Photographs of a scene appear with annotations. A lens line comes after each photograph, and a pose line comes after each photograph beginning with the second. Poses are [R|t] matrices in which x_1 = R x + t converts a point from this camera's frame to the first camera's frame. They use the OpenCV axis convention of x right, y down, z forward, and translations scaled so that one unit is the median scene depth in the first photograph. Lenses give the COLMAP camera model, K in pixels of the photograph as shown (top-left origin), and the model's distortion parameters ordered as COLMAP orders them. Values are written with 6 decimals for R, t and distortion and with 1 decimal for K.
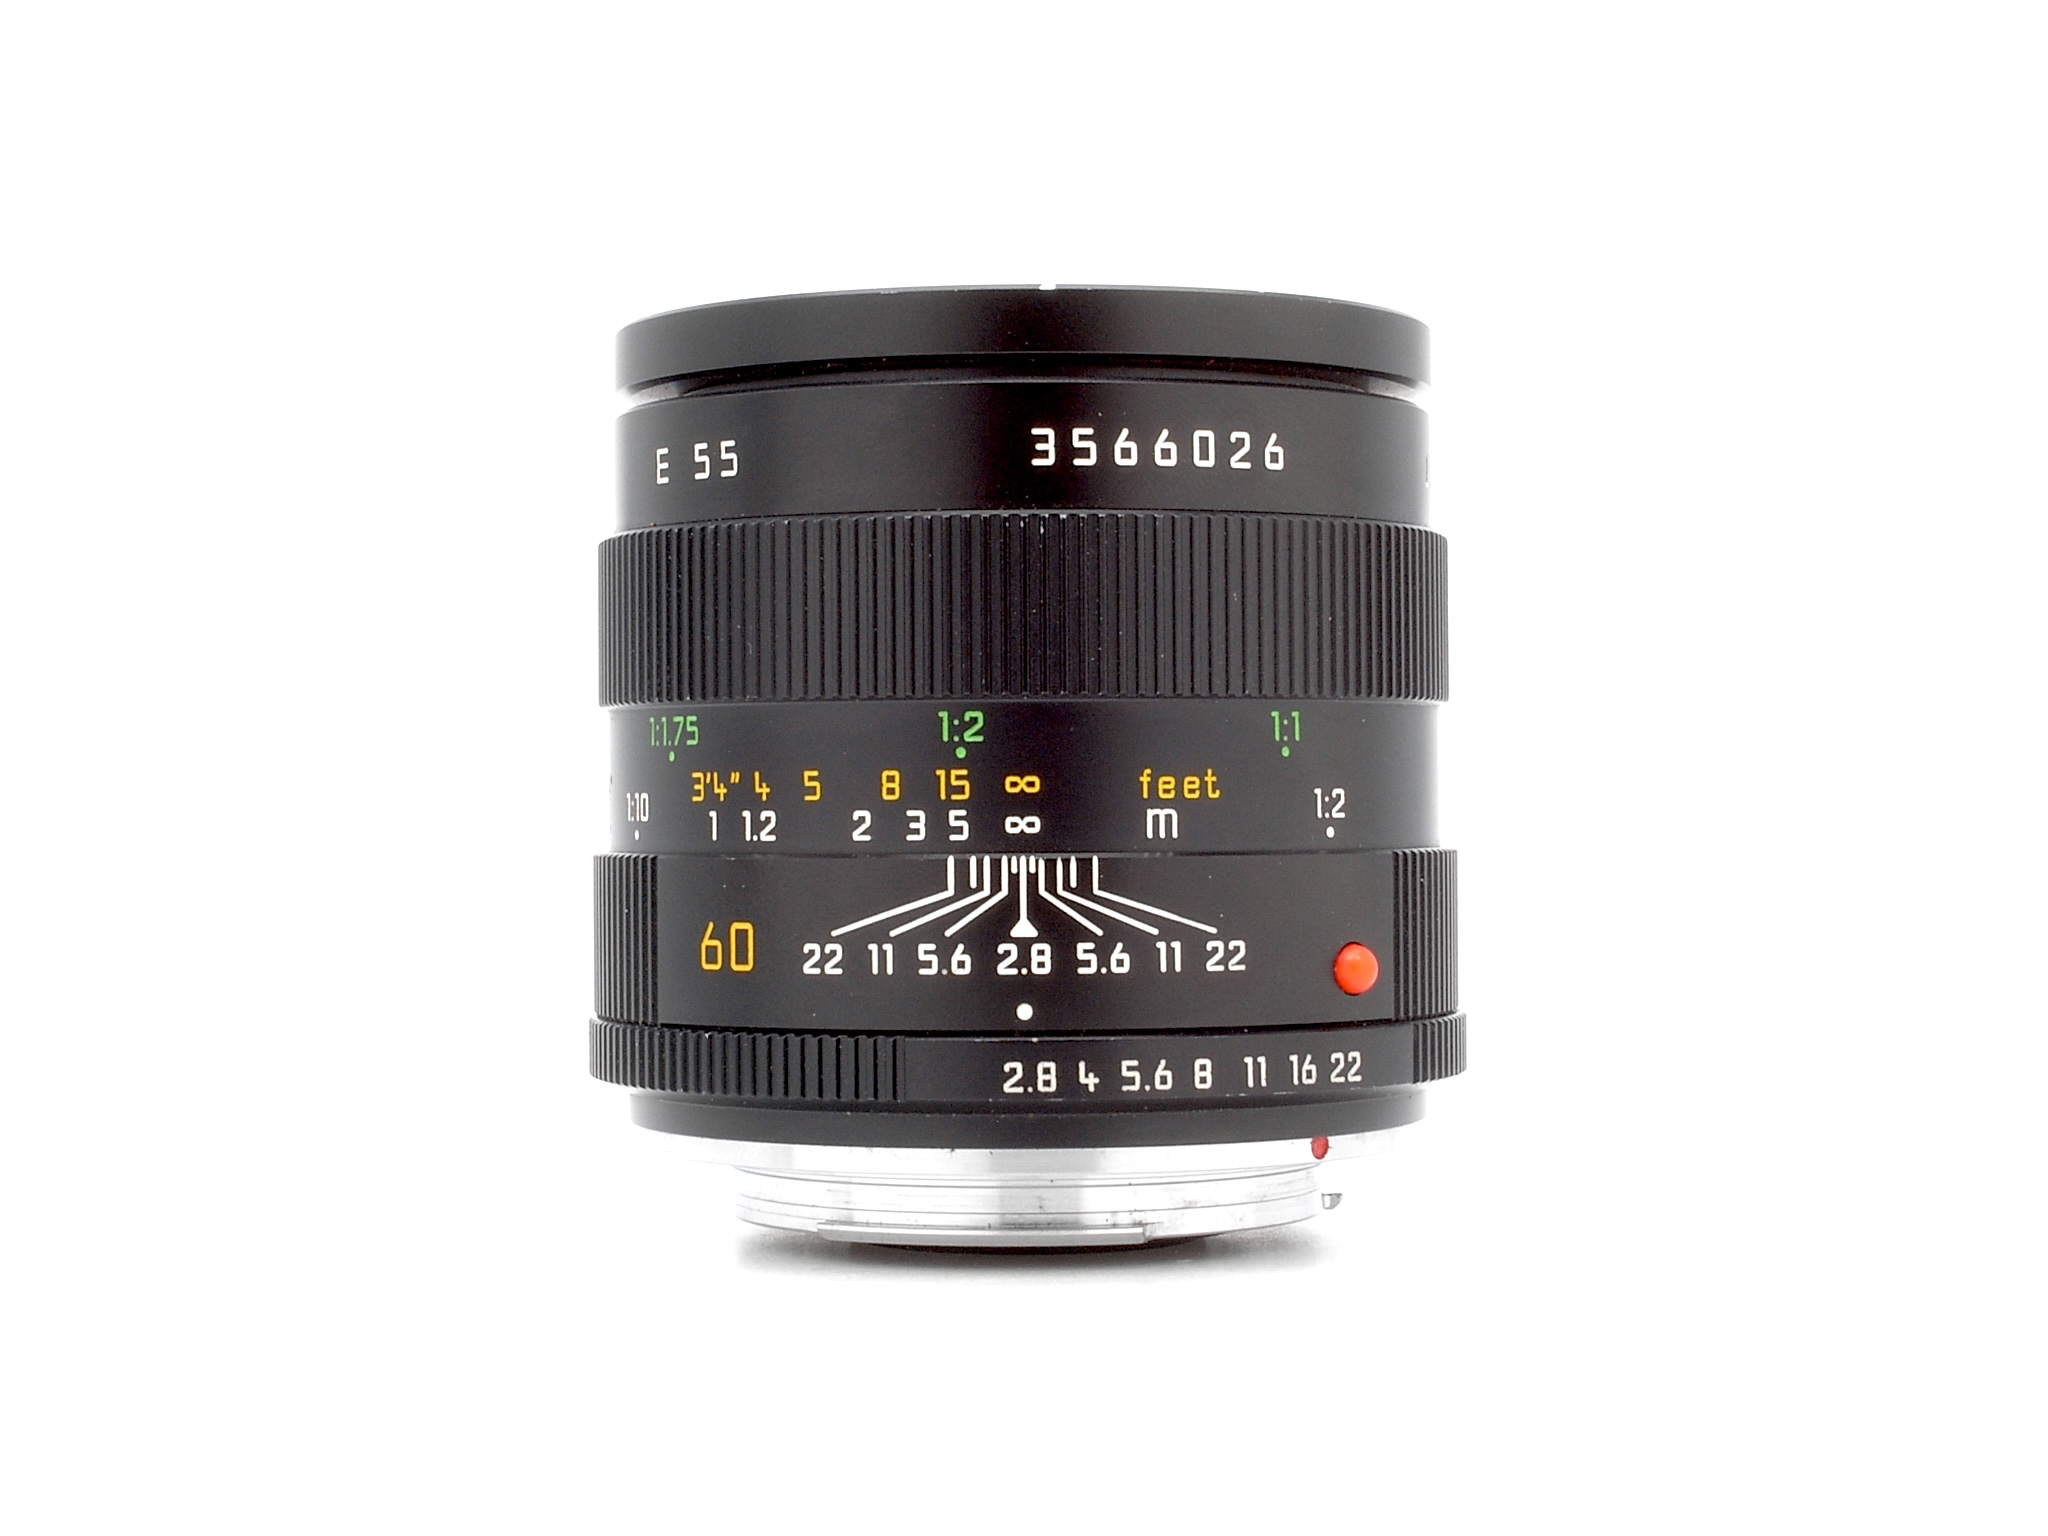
lens RADIAL K [[5107.4, 0, 939.5], [0, 5107.4, 709.6], [0, 0, 1]] dist [0.197810, 0.000000]
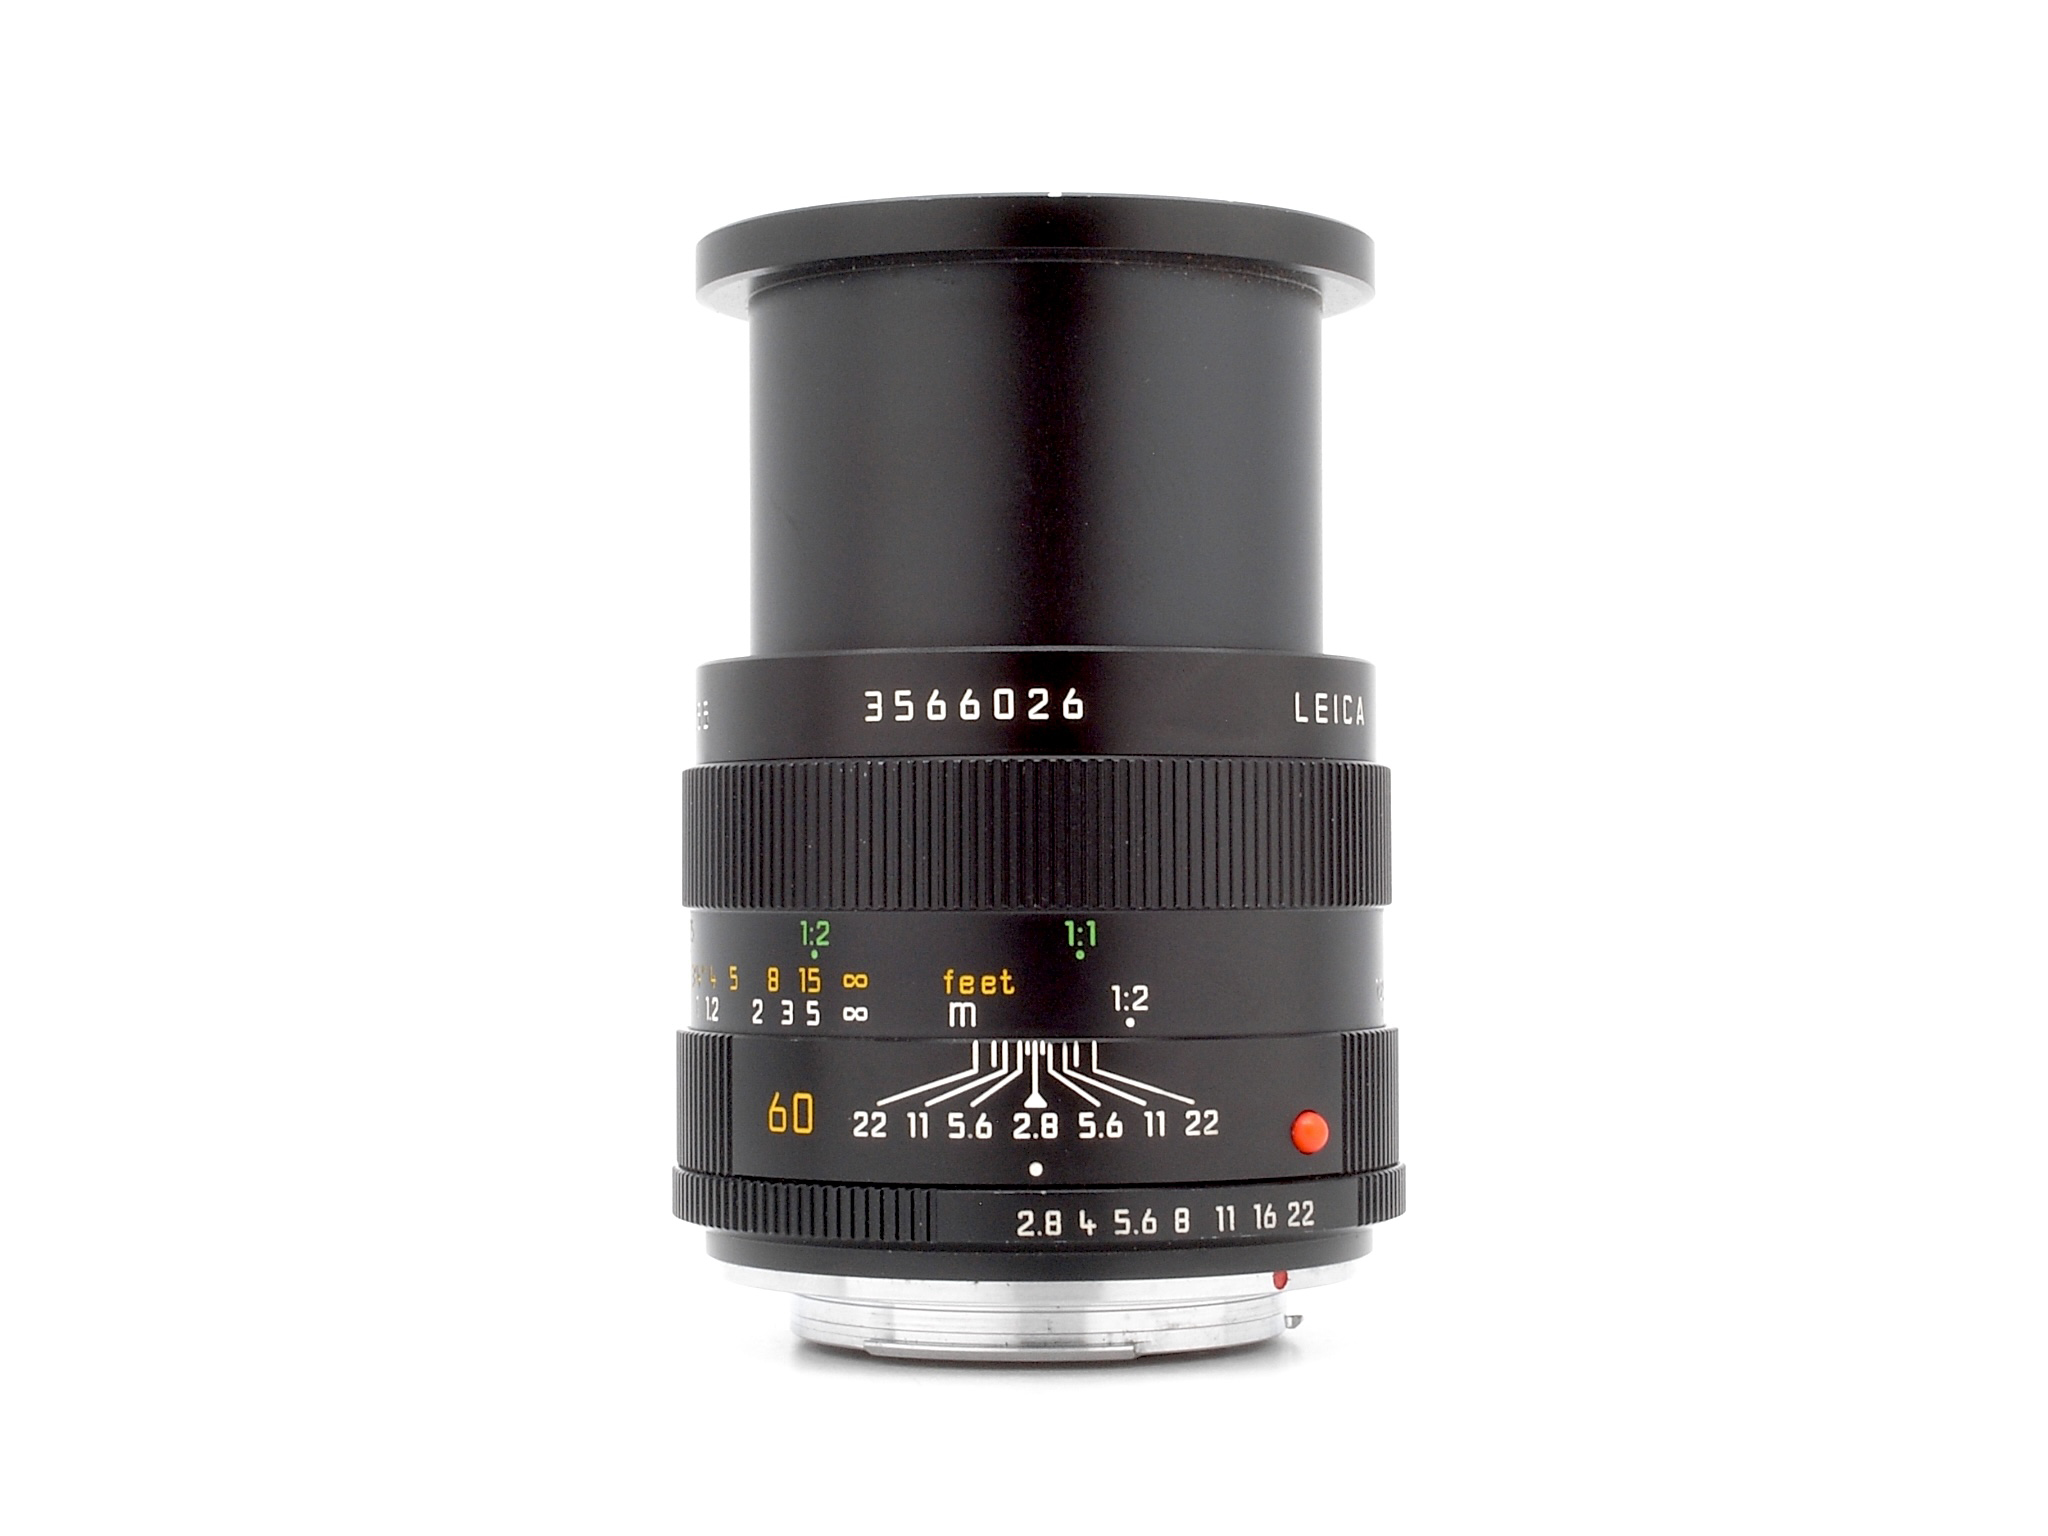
lens RADIAL K [[5107.4, 0, 1031.8], [0, 5107.4, 775.4], [0, 0, 1]] dist [0.197810, 0.000000]
pose [[0.999918, 0.003715, 0.012272, 0.000412], [-0.003675, 0.999988, -0.003270, -0.030284], [-0.012284, 0.003224, 0.999919, -0.214753]]
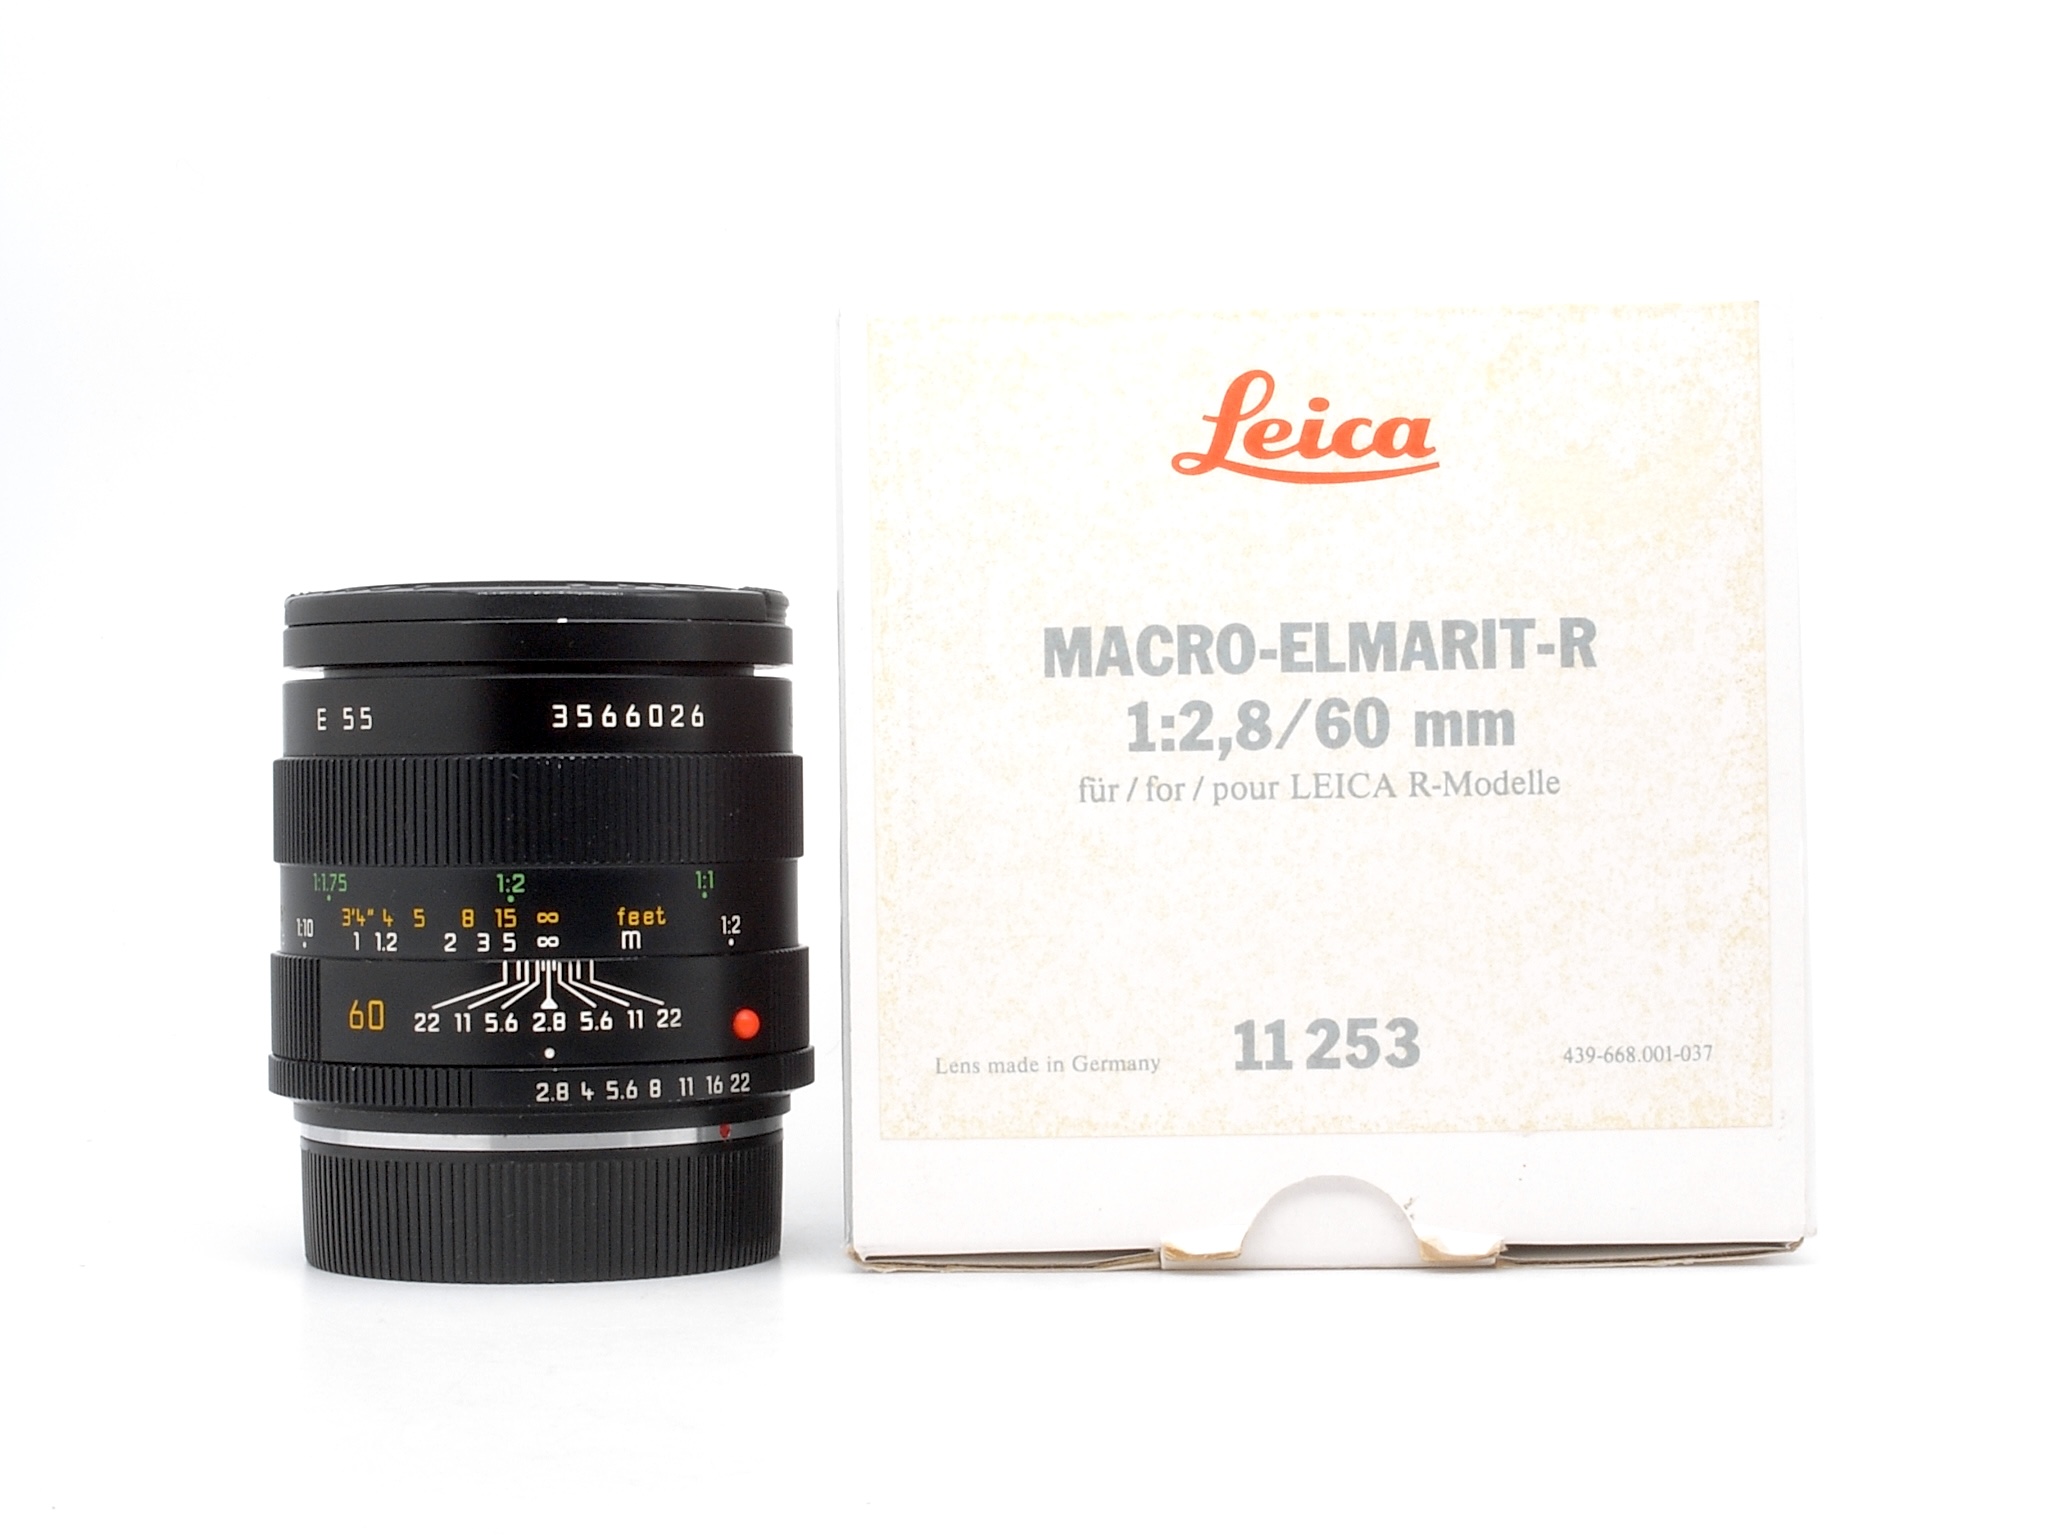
lens RADIAL K [[5107.4, 0, 1025.0], [0, 5107.4, 766.0], [0, 0, 1]] dist [0.197810, 0.000000]
pose [[0.991212, -0.001872, 0.132270, -0.050332], [-0.000437, 0.999848, 0.017426, -0.064169], [-0.132283, -0.017331, 0.991060, -0.682705]]
